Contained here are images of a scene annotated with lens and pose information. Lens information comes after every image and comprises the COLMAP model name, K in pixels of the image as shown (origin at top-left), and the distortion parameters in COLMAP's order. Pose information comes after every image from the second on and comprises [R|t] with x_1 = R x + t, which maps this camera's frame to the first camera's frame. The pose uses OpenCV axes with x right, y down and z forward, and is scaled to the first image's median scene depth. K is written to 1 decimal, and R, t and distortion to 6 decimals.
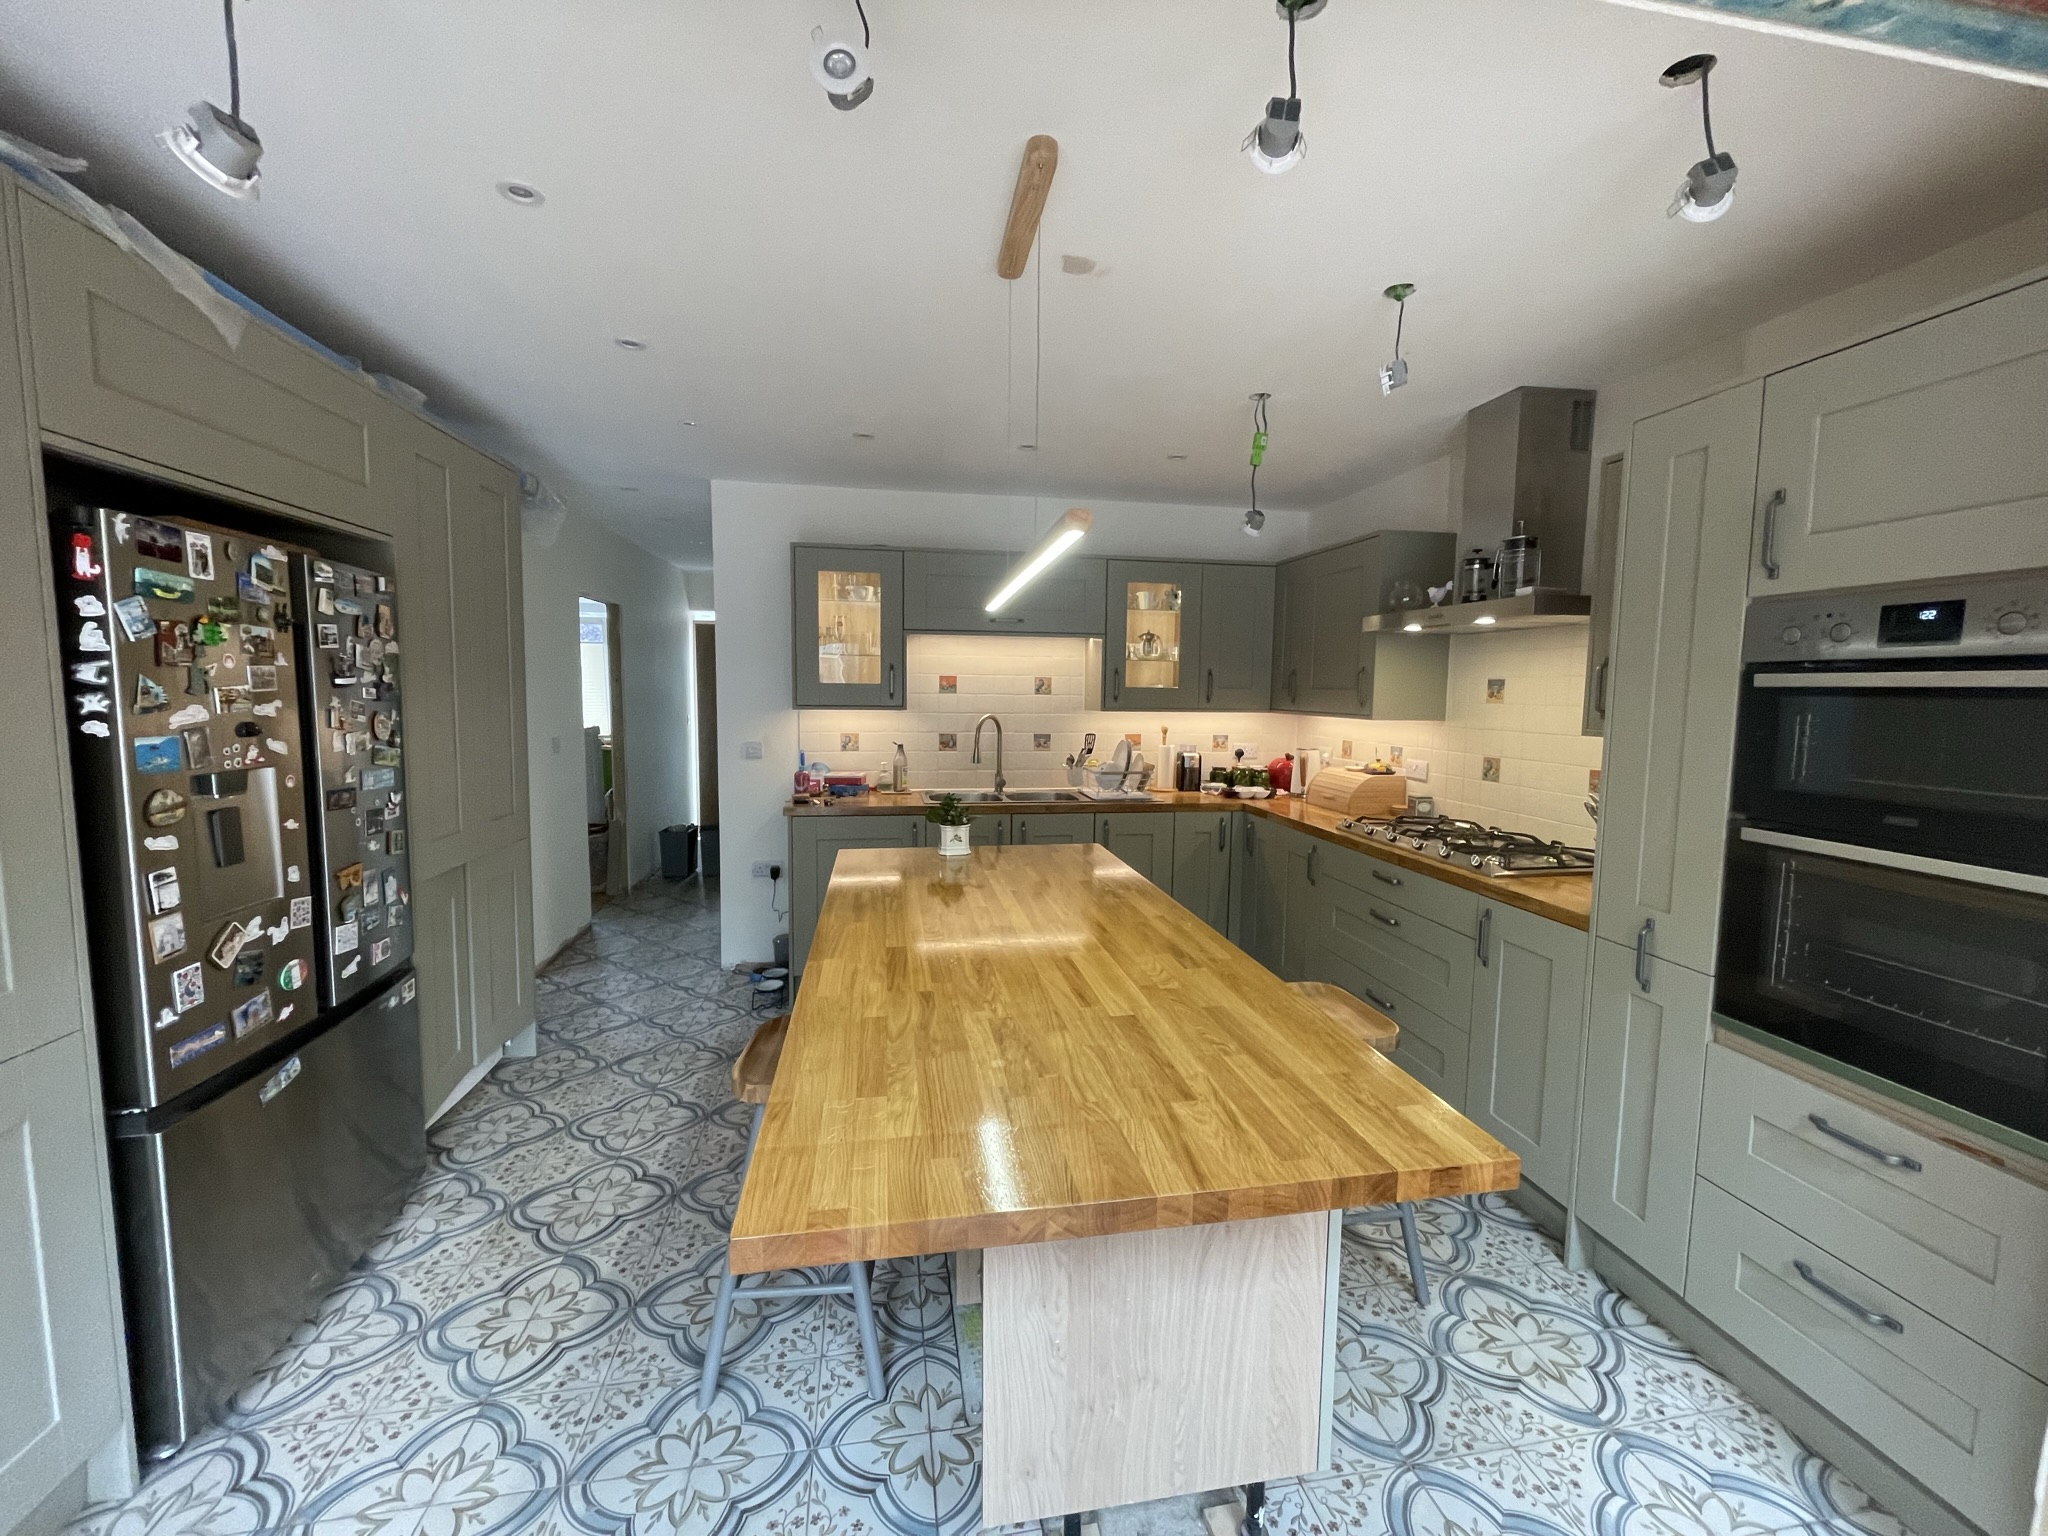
lens RADIAL K [[831.6, 0, 1054.5], [0, 831.6, 785.8], [0, 0, 1]] dist [0.000116, -0.000047]
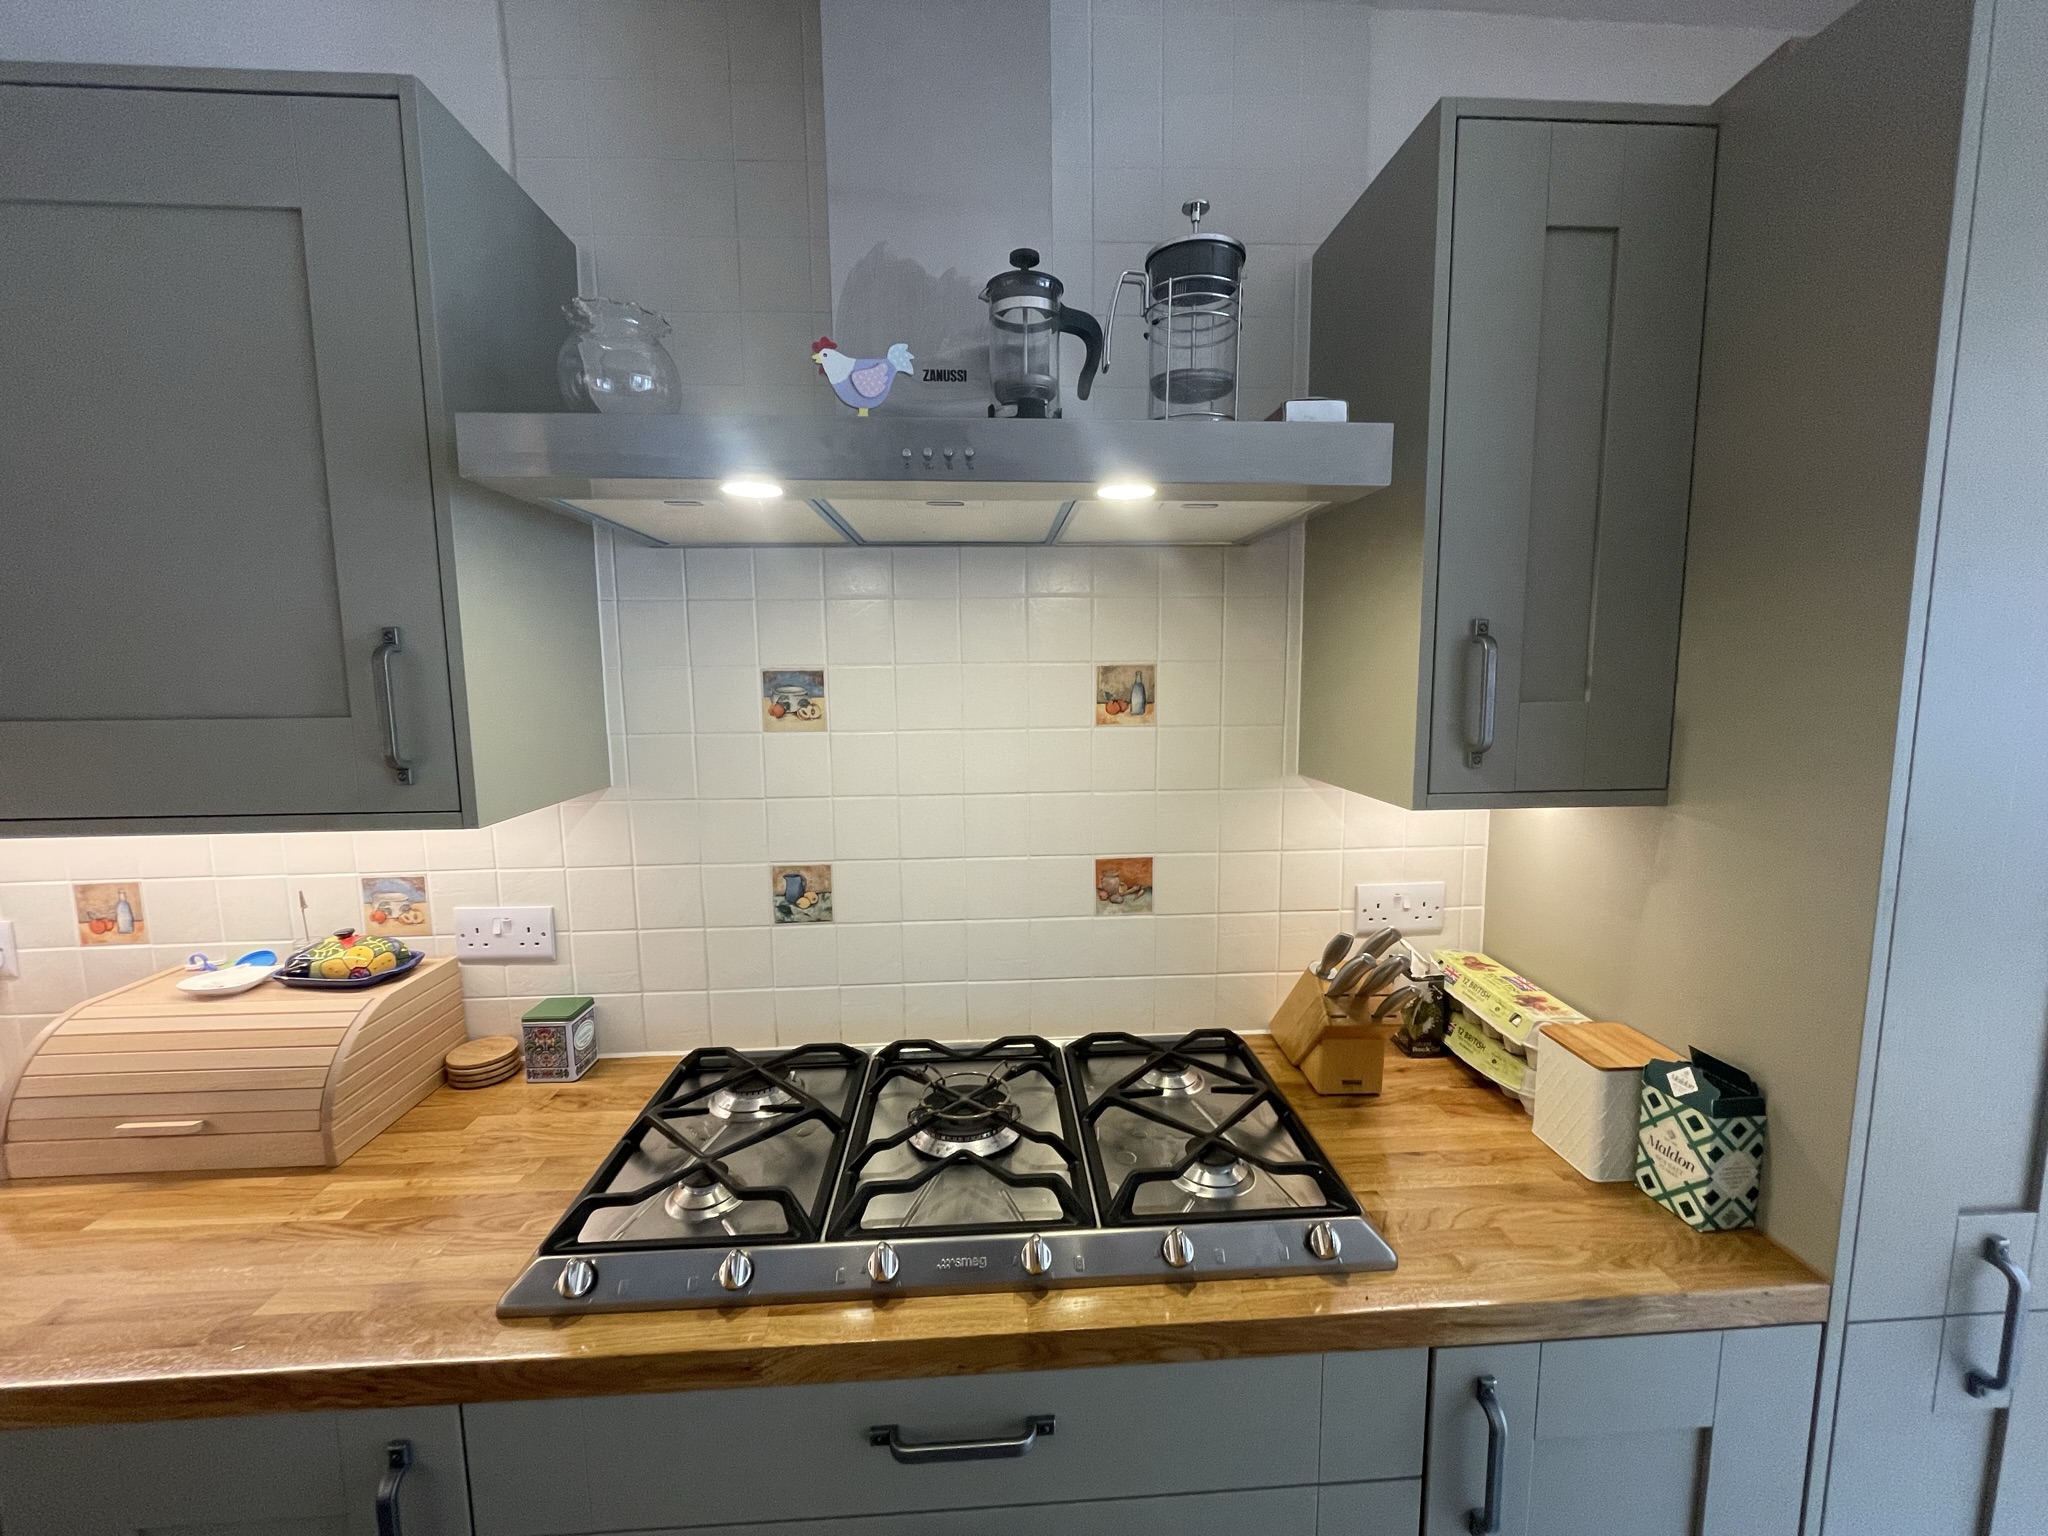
lens RADIAL K [[831.6, 0, 1054.5], [0, 831.6, 785.8], [0, 0, 1]] dist [0.000116, -0.000047]
pose [[0.133003, -0.158639, 0.978337, 0.202312], [0.124382, 0.981975, 0.142320, -0.147005], [-0.983280, 0.102759, 0.150337, 1.055787]]
